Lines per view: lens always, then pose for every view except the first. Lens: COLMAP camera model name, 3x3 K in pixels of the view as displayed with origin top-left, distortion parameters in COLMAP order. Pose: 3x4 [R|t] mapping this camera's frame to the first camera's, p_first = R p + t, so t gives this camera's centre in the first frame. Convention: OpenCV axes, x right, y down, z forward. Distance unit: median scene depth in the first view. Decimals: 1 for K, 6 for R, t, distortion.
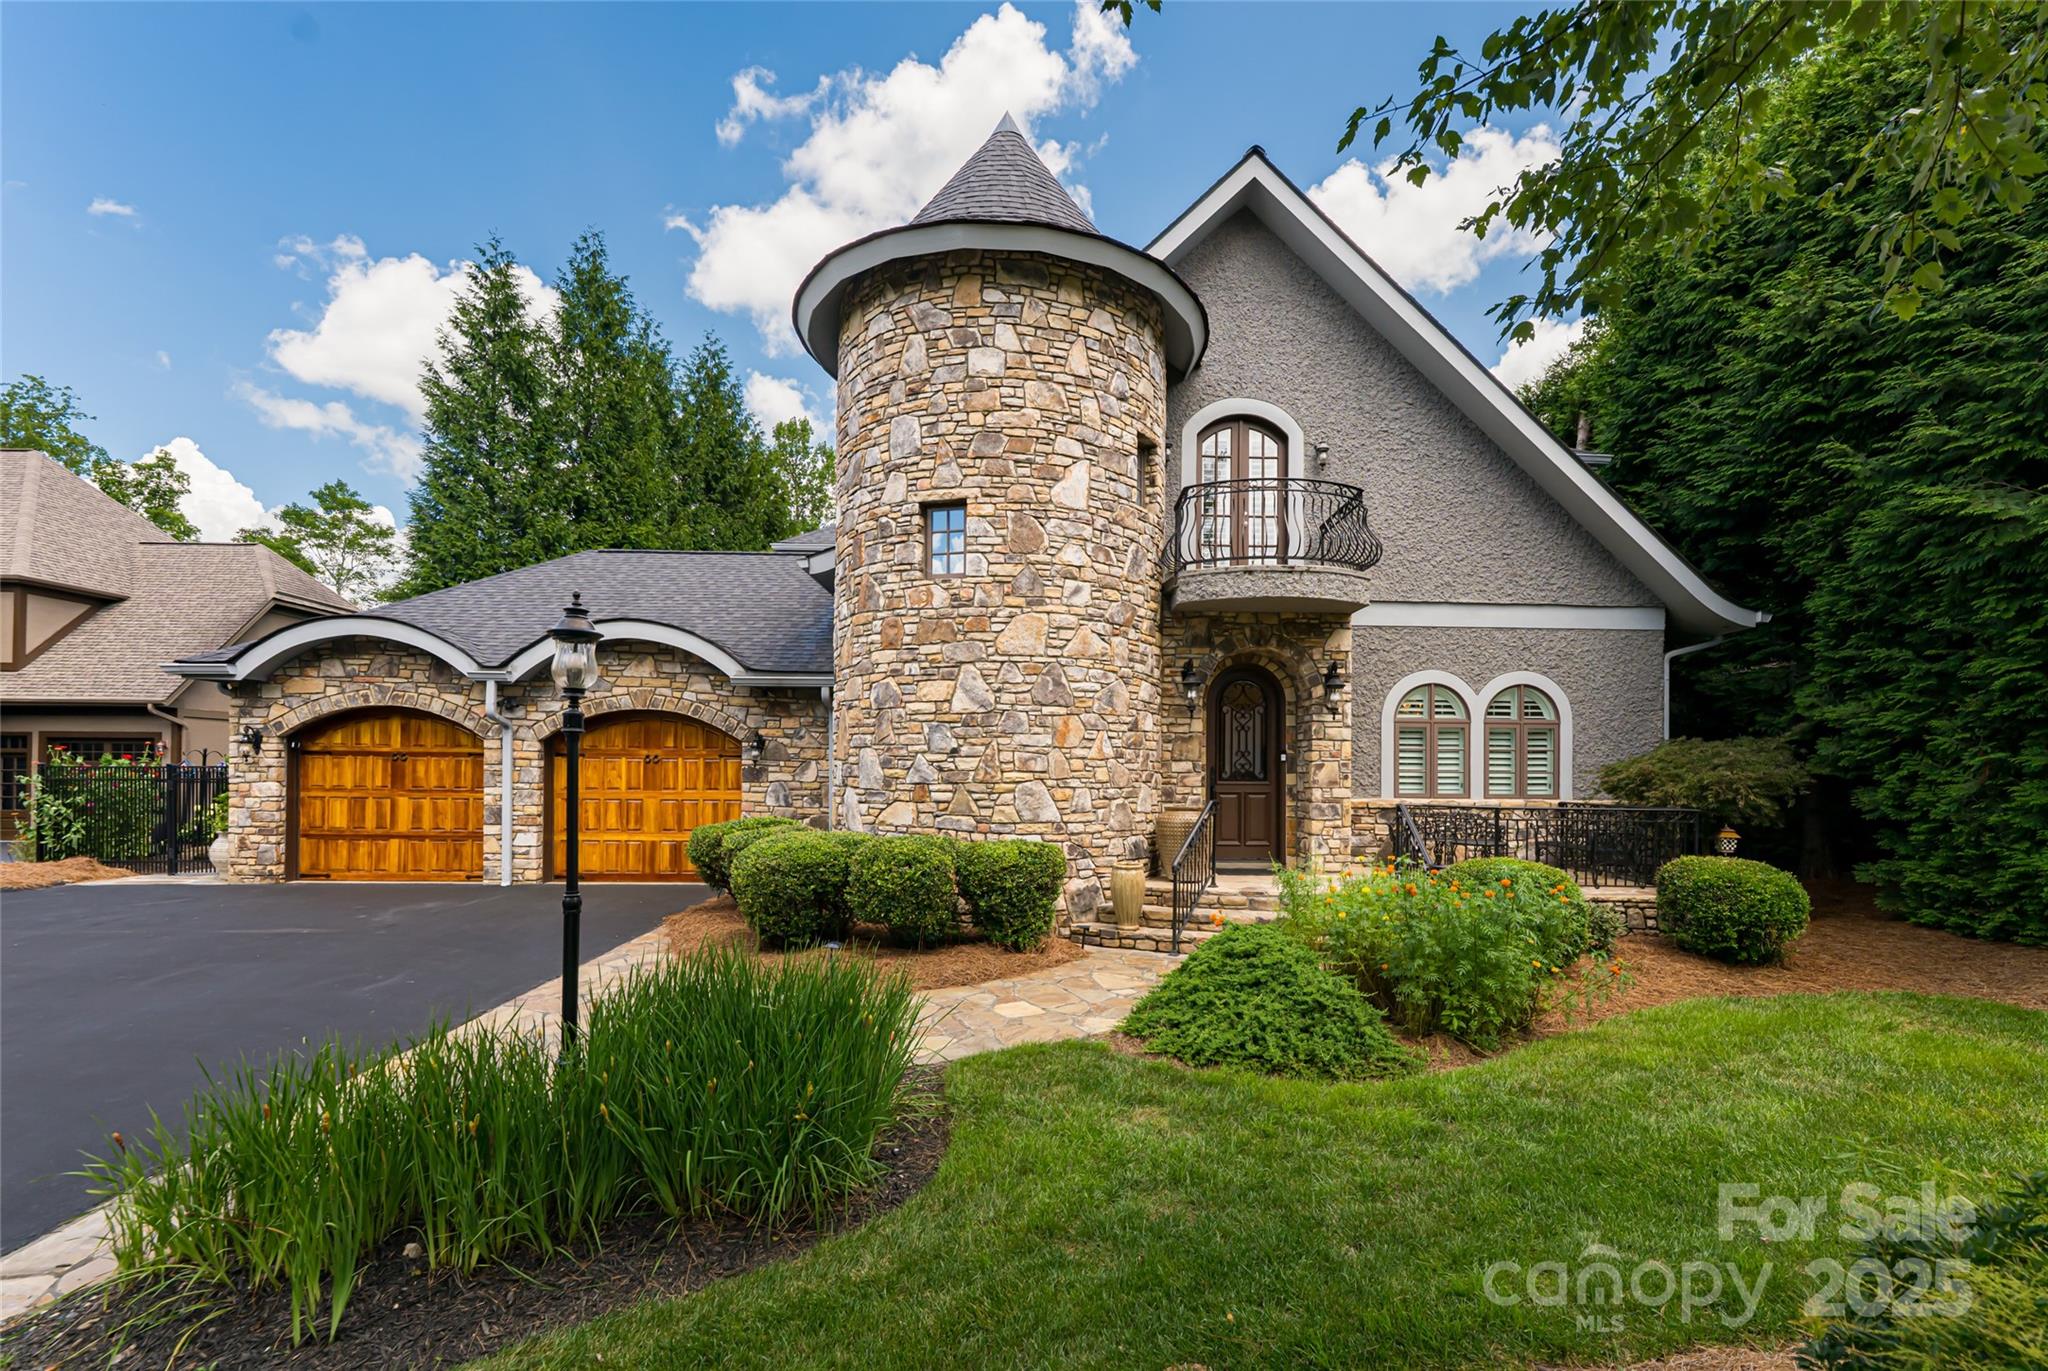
lens RADIAL K [[920.1, 0, 1053.8], [0, 920.1, 764.2], [0, 0, 1]] dist [-0.003326, 0.000821]
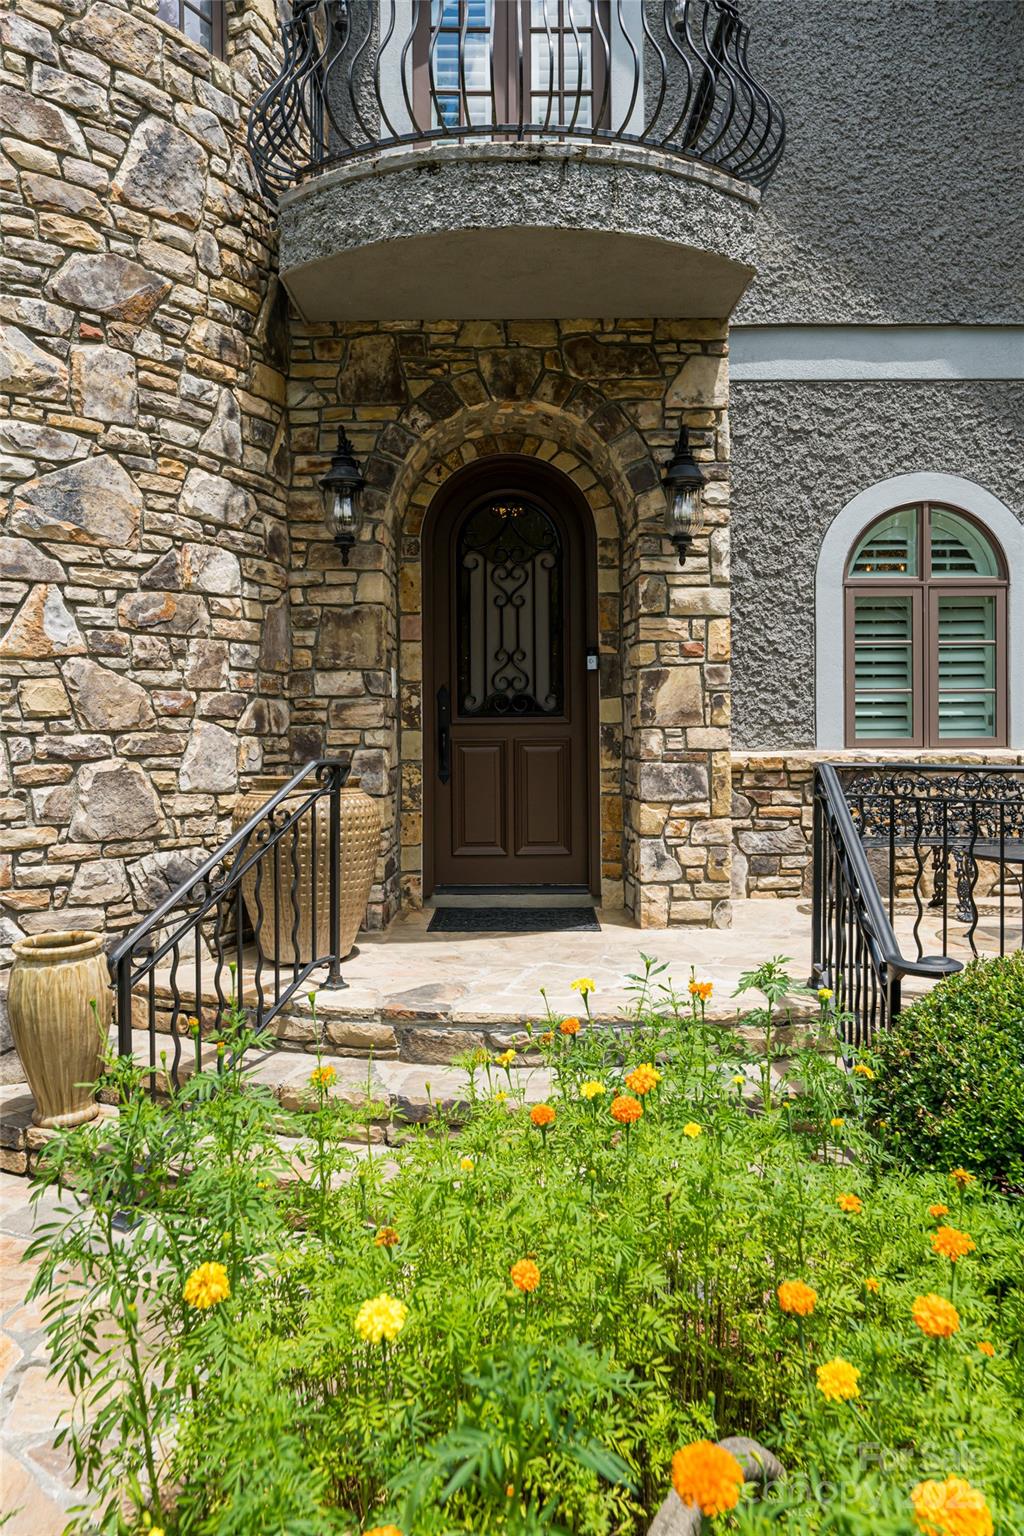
lens RADIAL K [[1045.0, 0, 507.6], [0, 1045.0, 745.8], [0, 0, 1]] dist [-0.001568, 0.002884]
pose [[0.999741, -0.015348, -0.016778, 0.226918], [0.015762, 0.999568, 0.024812, 0.021146], [0.016390, -0.025070, 0.999551, 0.508950]]
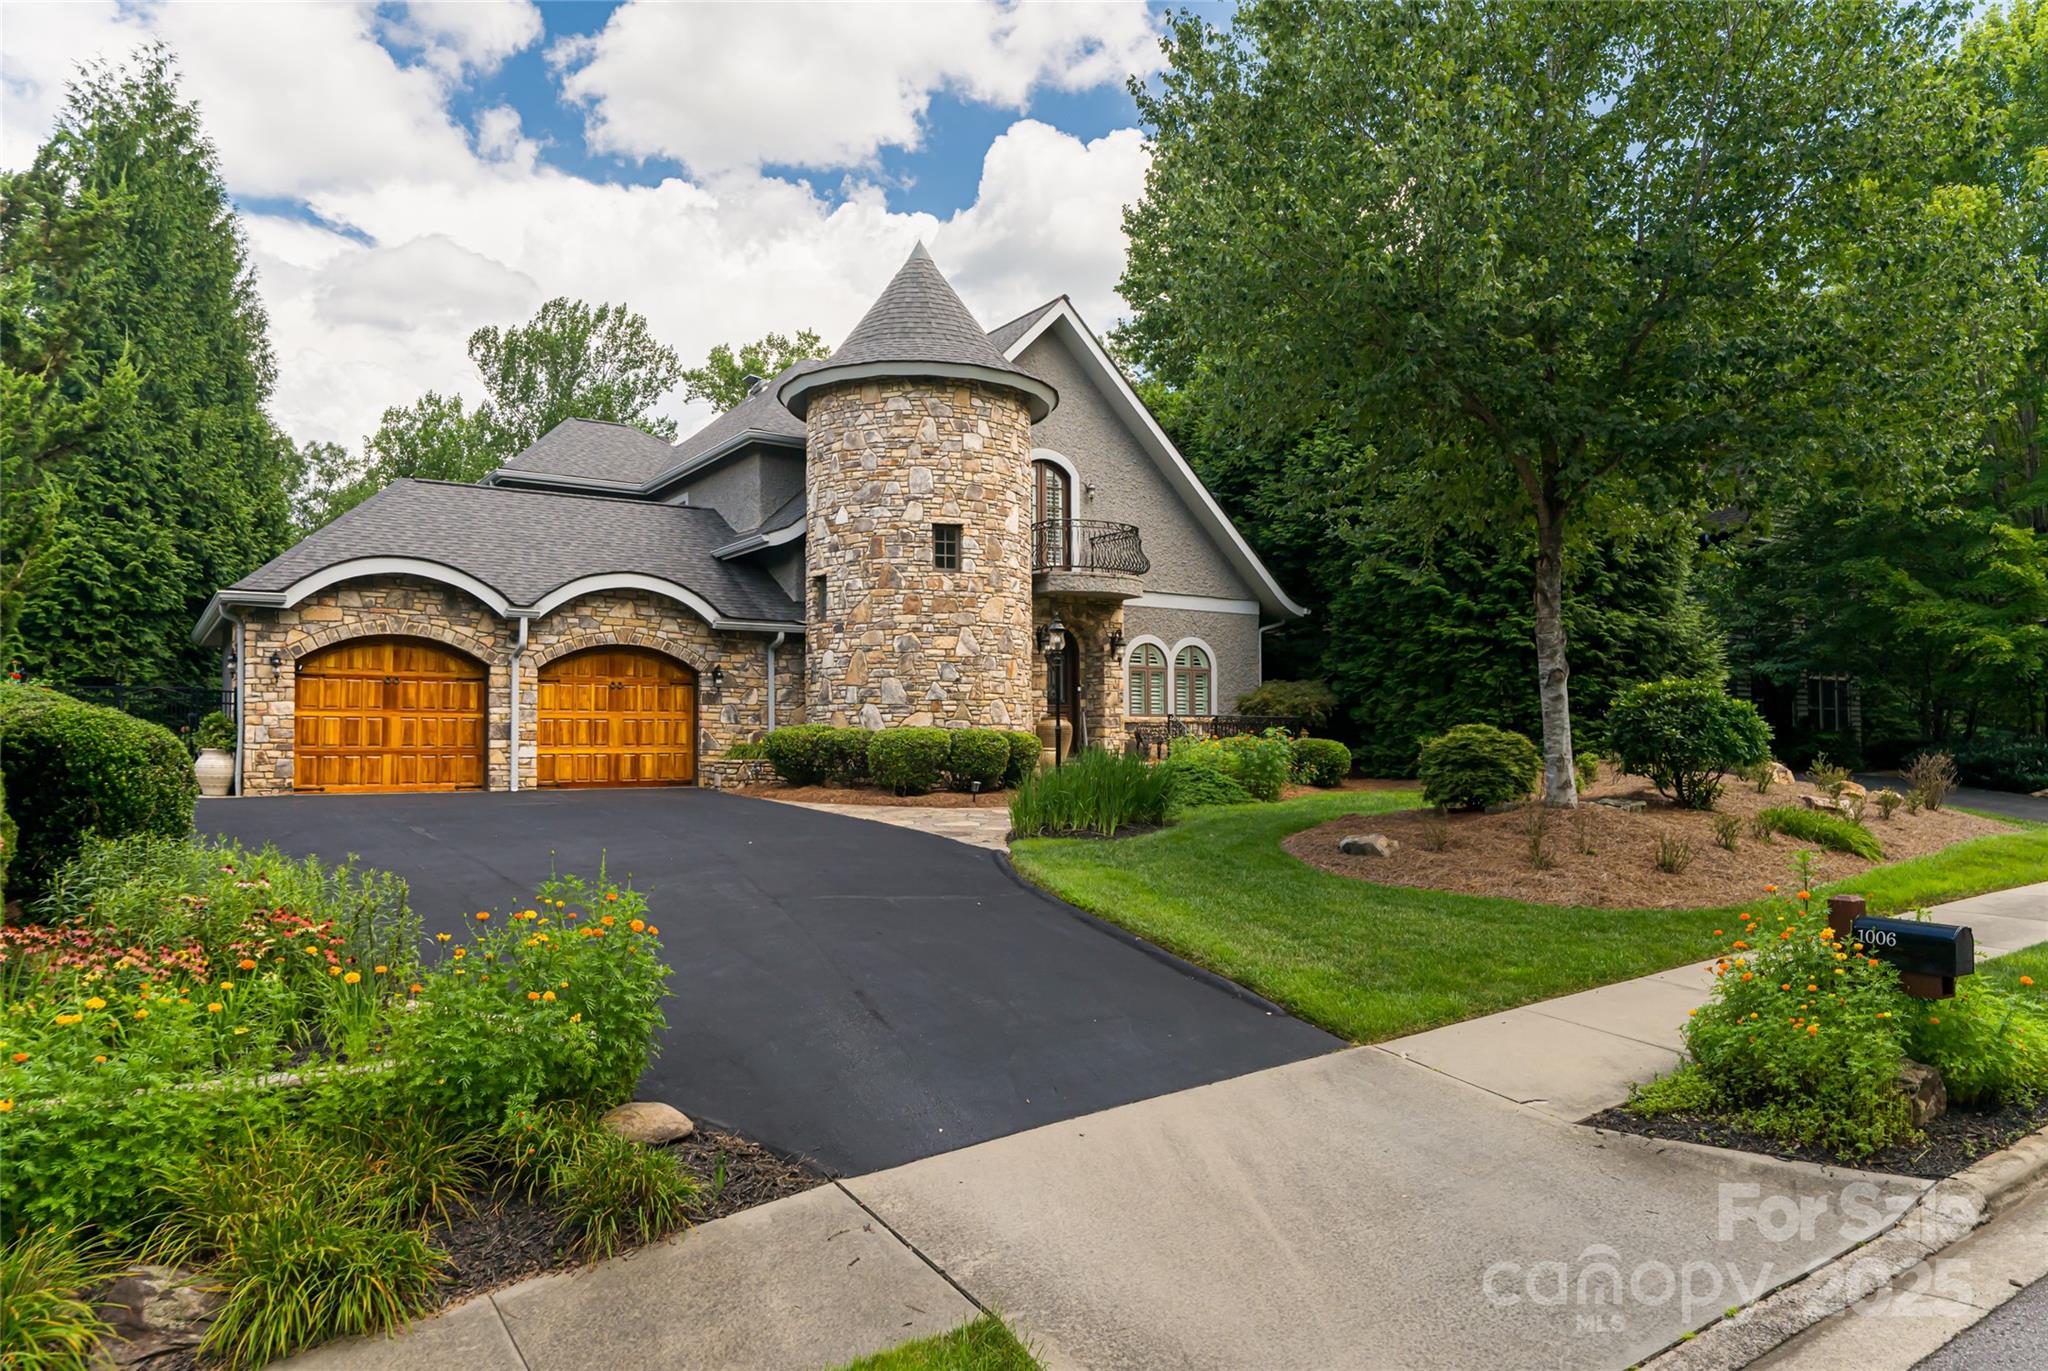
lens RADIAL K [[1429.4, 0, 1021.4], [0, 1429.4, 679.4], [0, 0, 1]] dist [-0.001543, -0.000597]
pose [[0.840648, 0.015852, 0.541351, -1.189495], [0.002310, 0.999458, -0.032854, 0.058317], [-0.541578, 0.028869, 0.840155, -1.013407]]
